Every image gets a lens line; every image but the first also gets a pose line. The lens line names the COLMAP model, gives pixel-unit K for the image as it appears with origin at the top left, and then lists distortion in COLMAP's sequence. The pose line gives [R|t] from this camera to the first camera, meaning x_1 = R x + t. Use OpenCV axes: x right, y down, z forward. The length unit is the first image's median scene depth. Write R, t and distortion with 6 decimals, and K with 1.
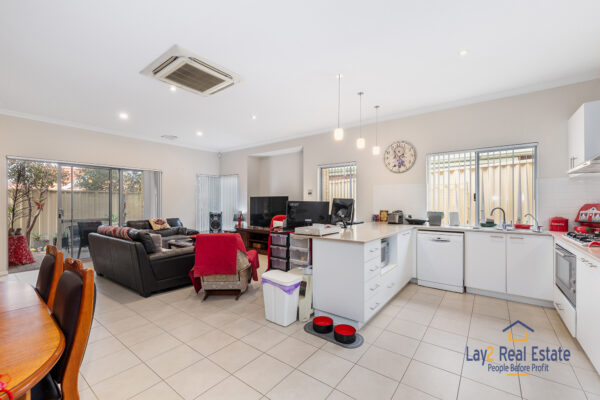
lens RADIAL K [[252.8, 0, 297.7], [0, 252.8, 202.1], [0, 0, 1]] dist [0.005308, -0.000343]
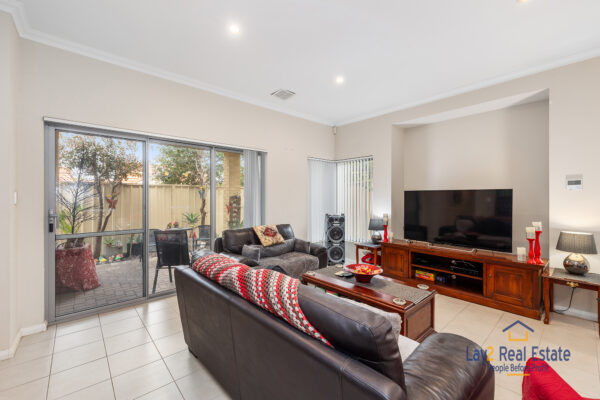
lens RADIAL K [[252.8, 0, 301.2], [0, 252.8, 197.3], [0, 0, 1]] dist [0.005308, -0.000343]
pose [[0.982470, 0.001066, -0.186419, -0.297375], [-0.000598, 0.999997, 0.002565, -0.006442], [0.186421, -0.002409, 0.982467, 0.343547]]
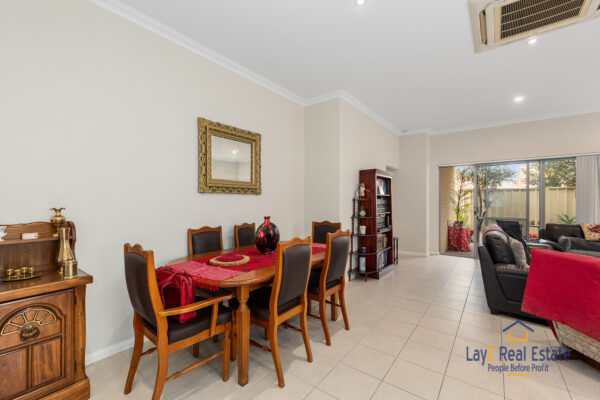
lens RADIAL K [[252.8, 0, 297.3], [0, 252.8, 203.1], [0, 0, 1]] dist [0.005308, -0.000343]
pose [[-0.003866, 0.012204, -0.999918, 0.112688], [0.001173, 0.999925, 0.012200, -0.000827], [0.999992, -0.001126, -0.003880, 0.165815]]
